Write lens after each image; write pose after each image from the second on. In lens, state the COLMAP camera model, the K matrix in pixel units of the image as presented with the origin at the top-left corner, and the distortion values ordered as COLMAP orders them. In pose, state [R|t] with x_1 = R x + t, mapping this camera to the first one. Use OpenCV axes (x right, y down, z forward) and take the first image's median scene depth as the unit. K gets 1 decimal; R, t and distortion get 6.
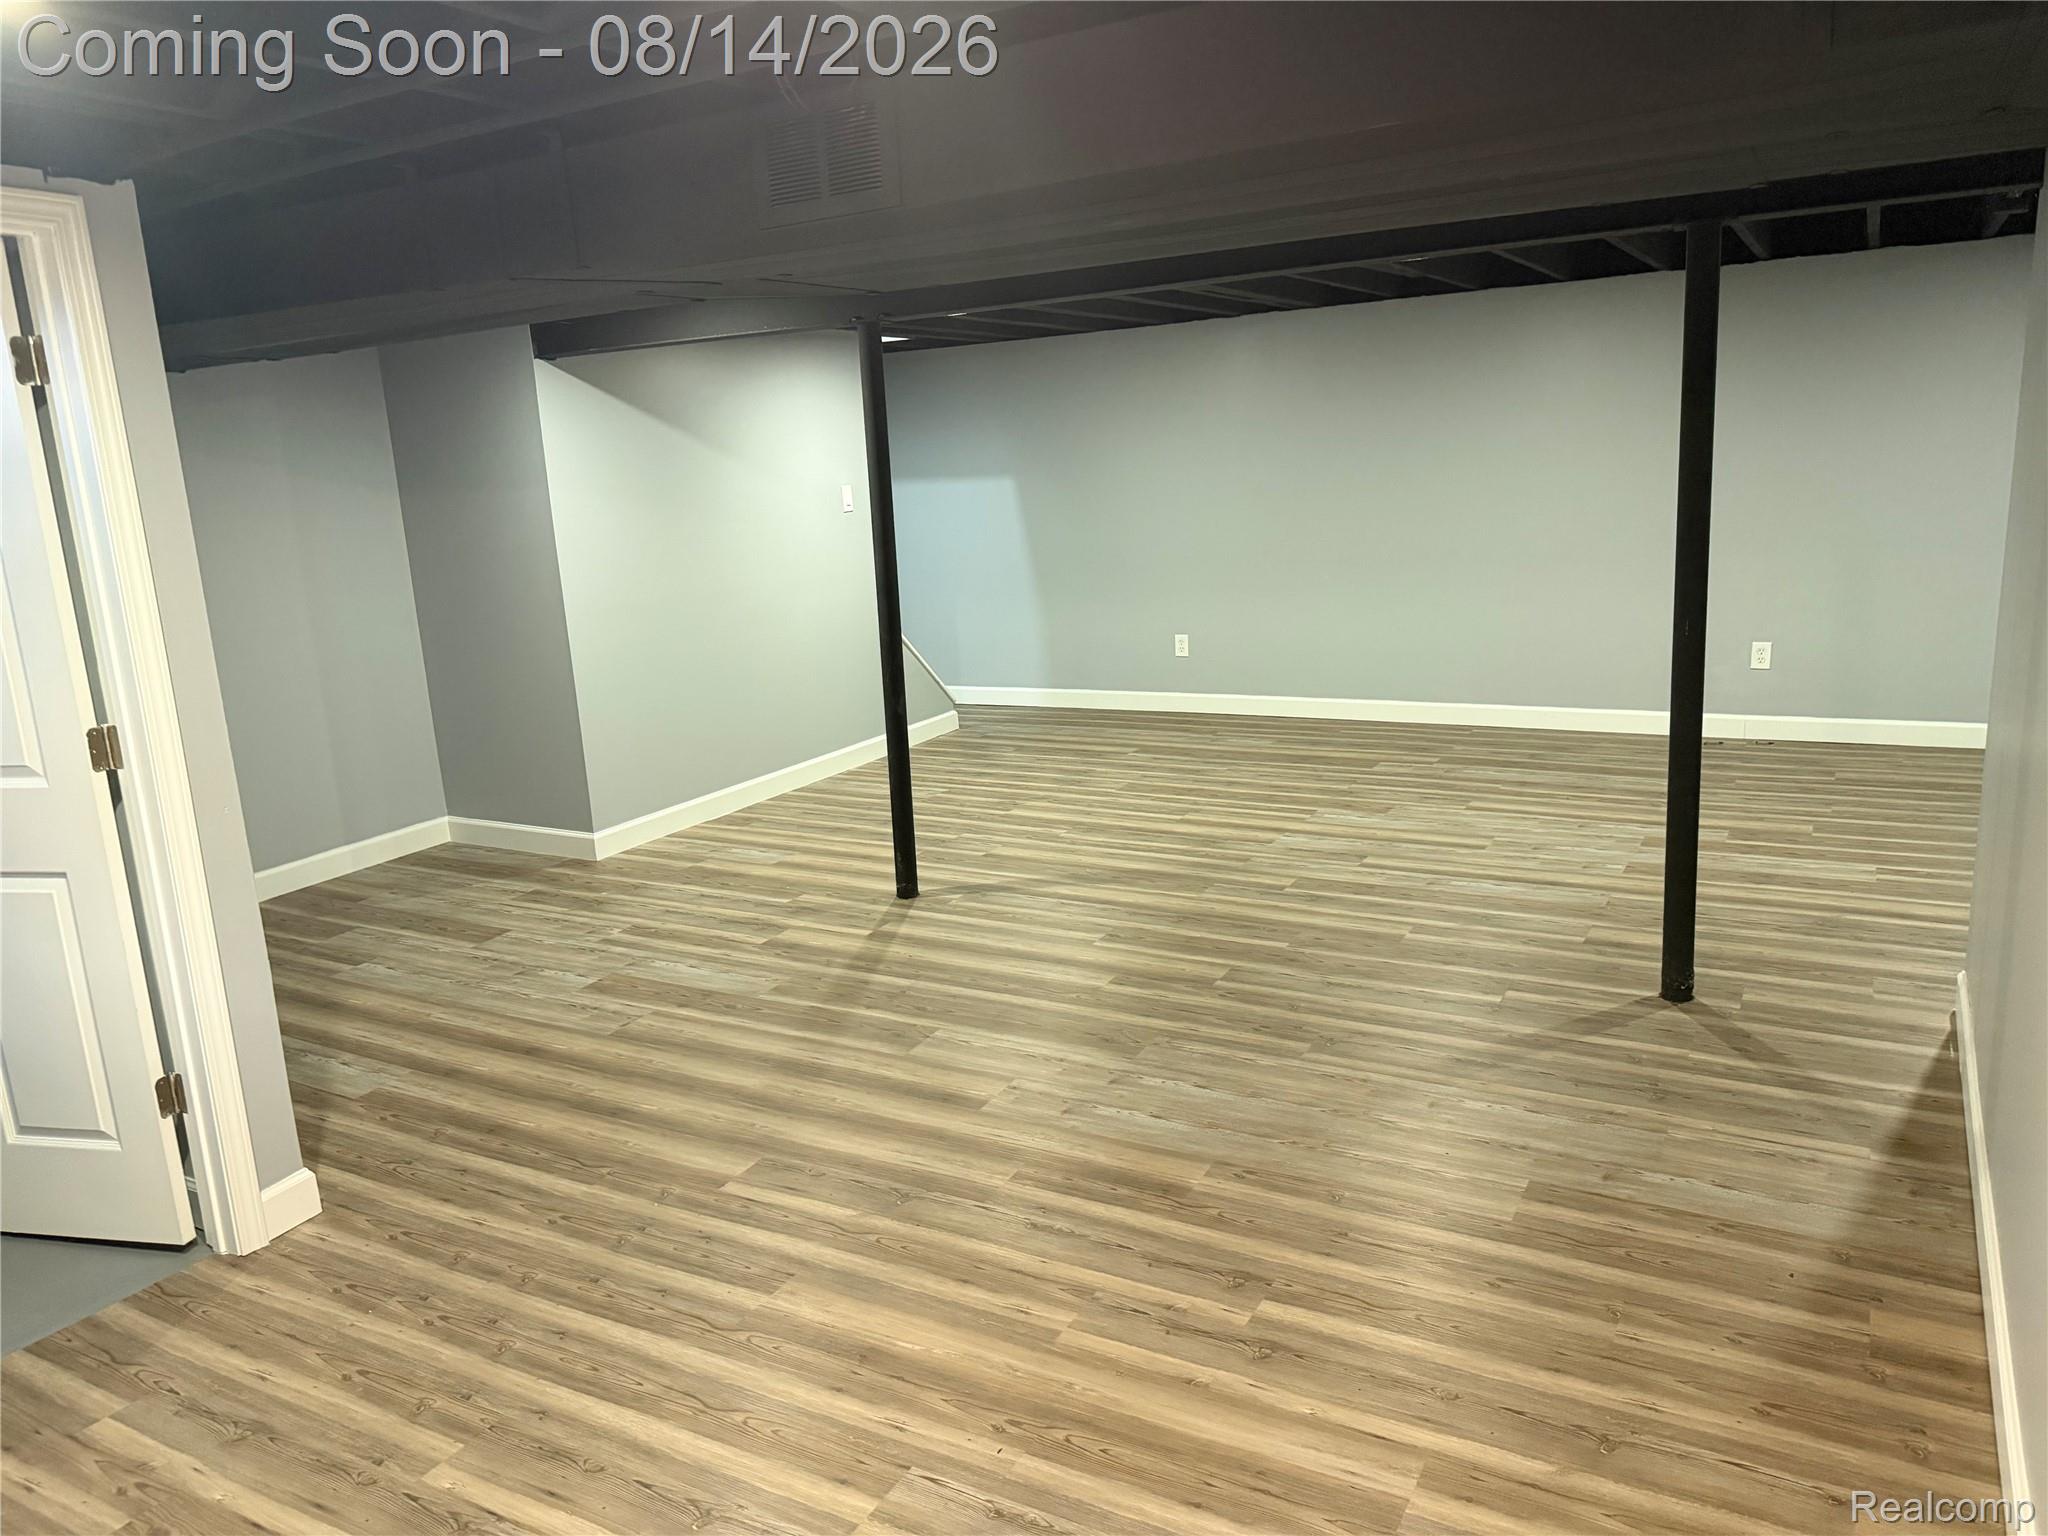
lens RADIAL K [[1446.0, 0, 1013.1], [0, 1446.0, 768.8], [0, 0, 1]] dist [0.009691, -0.018355]
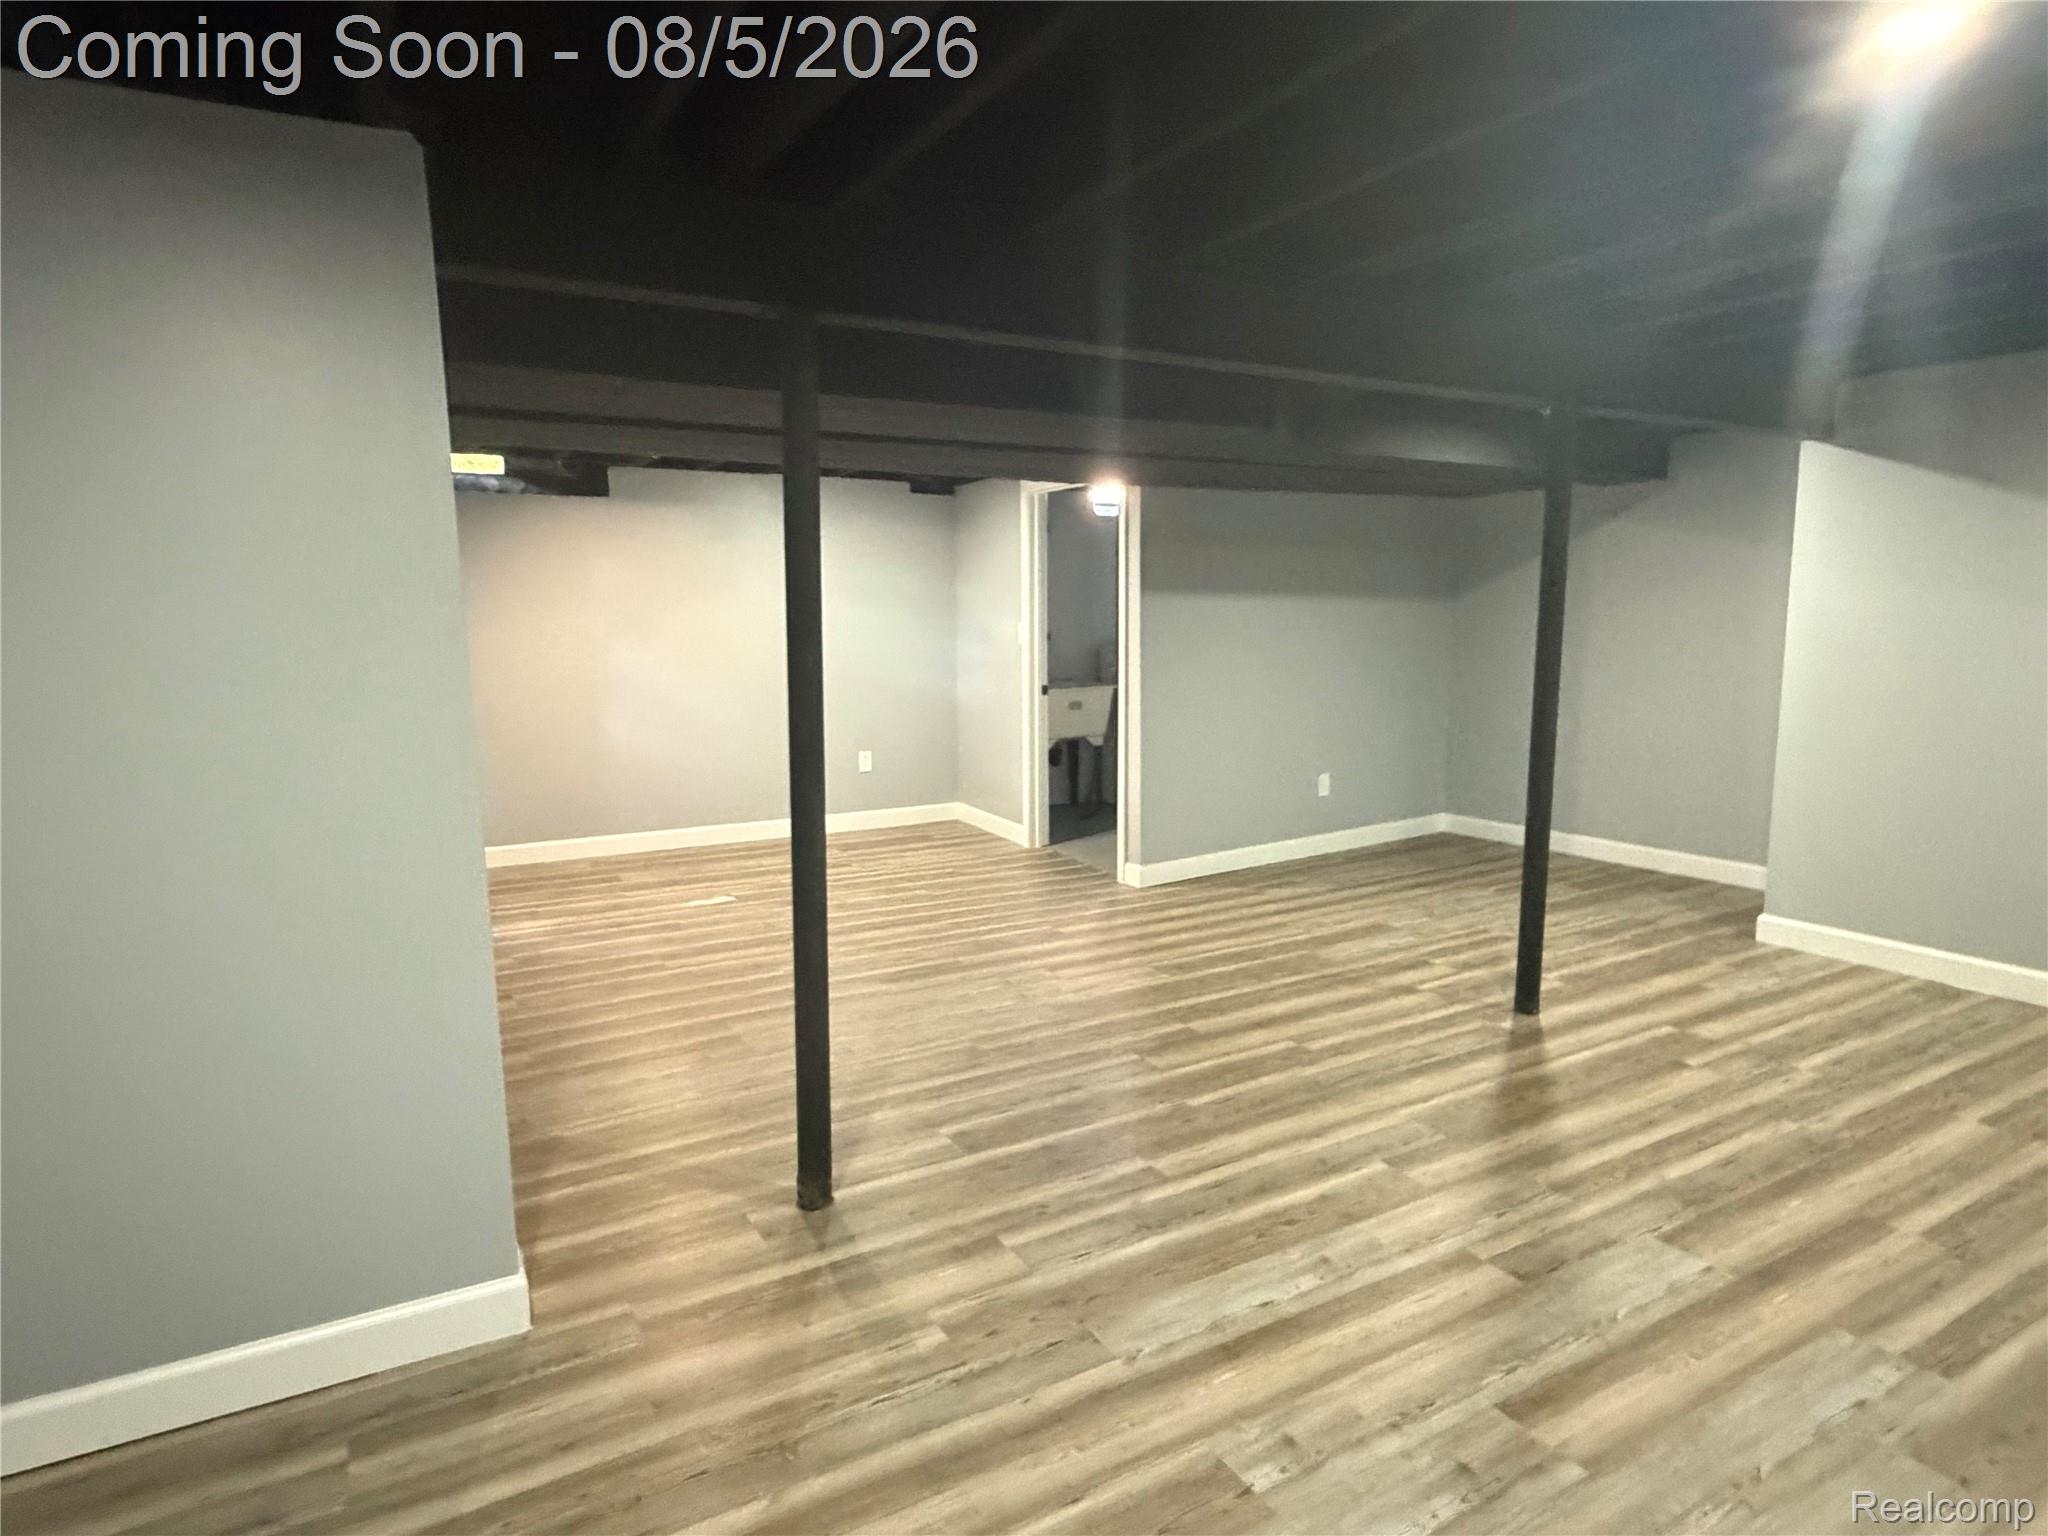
lens RADIAL K [[1146.3, 0, 1010.6], [0, 1146.3, 768.3], [0, 0, 1]] dist [-0.001842, 0.000602]
pose [[-0.513505, 0.182872, -0.838373, 0.711540], [-0.136925, 0.947045, 0.290444, -0.239286], [0.847091, 0.263939, -0.461273, 1.025878]]
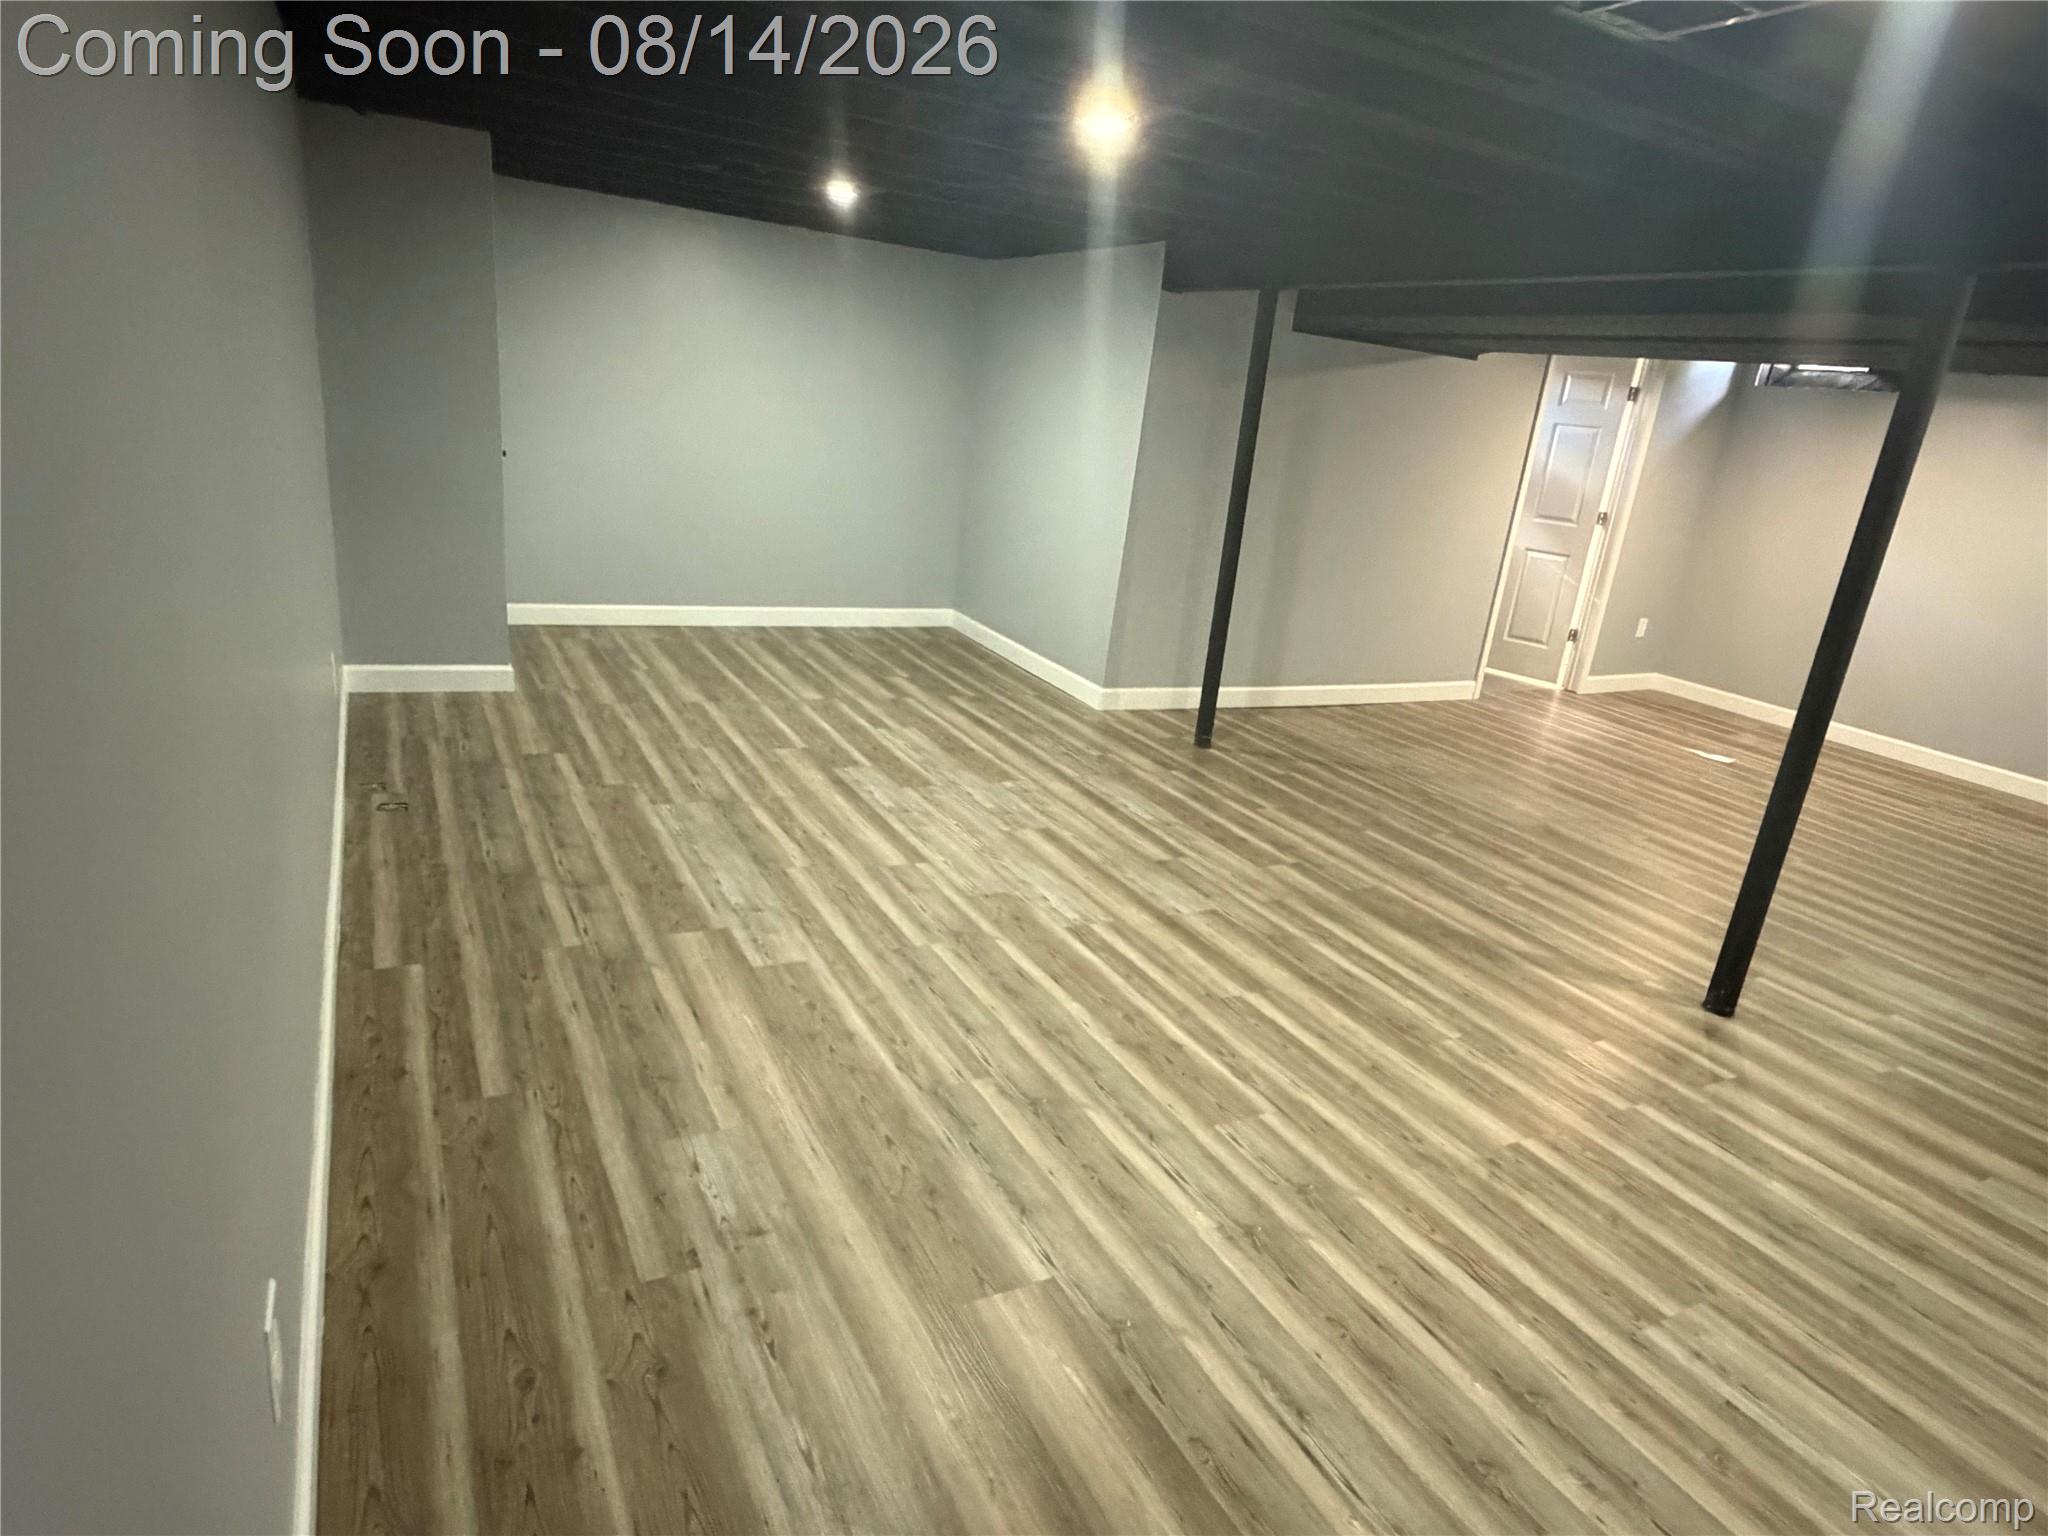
lens RADIAL K [[1146.3, 0, 1018.8], [0, 1146.3, 767.4], [0, 0, 1]] dist [-0.001842, 0.000602]
pose [[-0.845100, -0.193550, 0.498342, -0.036027], [0.054009, 0.896484, 0.439772, -0.334500], [-0.531874, 0.398566, -0.747165, 1.637531]]
